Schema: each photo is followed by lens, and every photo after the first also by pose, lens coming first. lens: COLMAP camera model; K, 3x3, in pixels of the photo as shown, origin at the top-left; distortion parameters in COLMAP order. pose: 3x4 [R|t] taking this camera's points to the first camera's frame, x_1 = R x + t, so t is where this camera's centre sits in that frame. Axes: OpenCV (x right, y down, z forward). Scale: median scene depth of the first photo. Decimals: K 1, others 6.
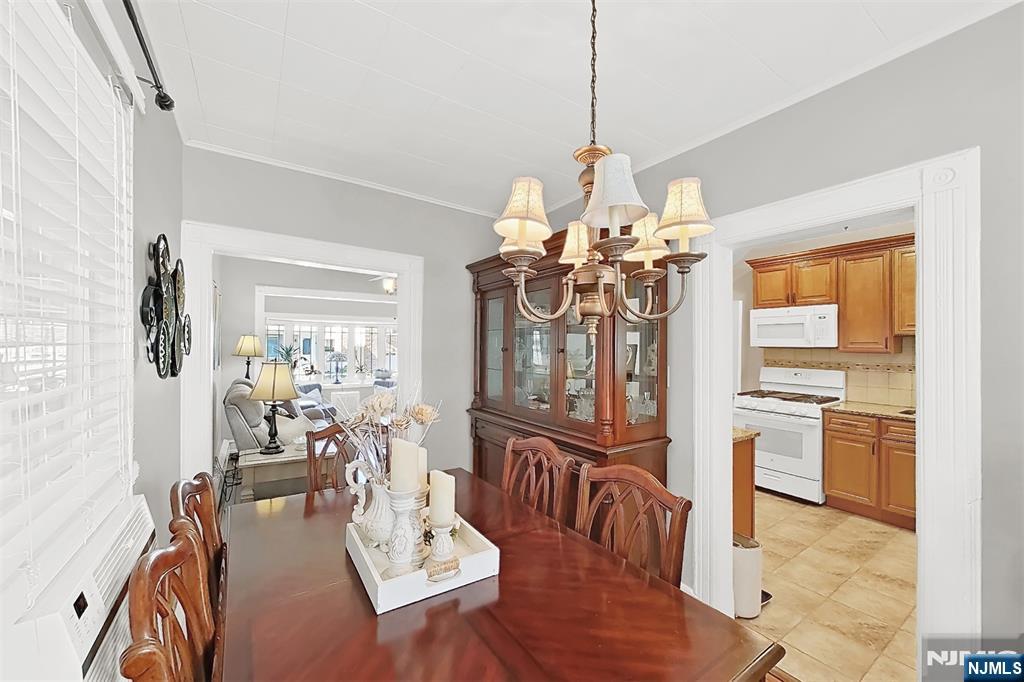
lens RADIAL K [[397.5, 0, 517.4], [0, 397.5, 341.1], [0, 0, 1]] dist [-0.001326, -0.000158]
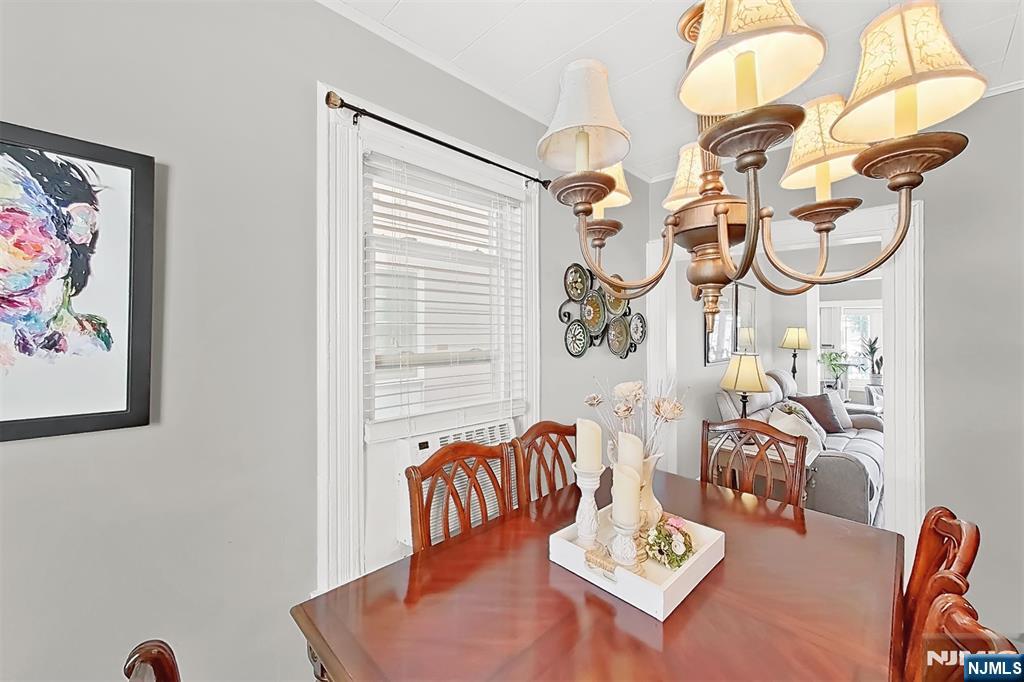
lens RADIAL K [[397.5, 0, 510.7], [0, 397.5, 334.7], [0, 0, 1]] dist [-0.001326, -0.000158]
pose [[0.178816, -0.007237, -0.983856, 0.187916], [0.004210, 0.999969, -0.006591, 0.008988], [0.983874, -0.002964, 0.178841, 0.170984]]
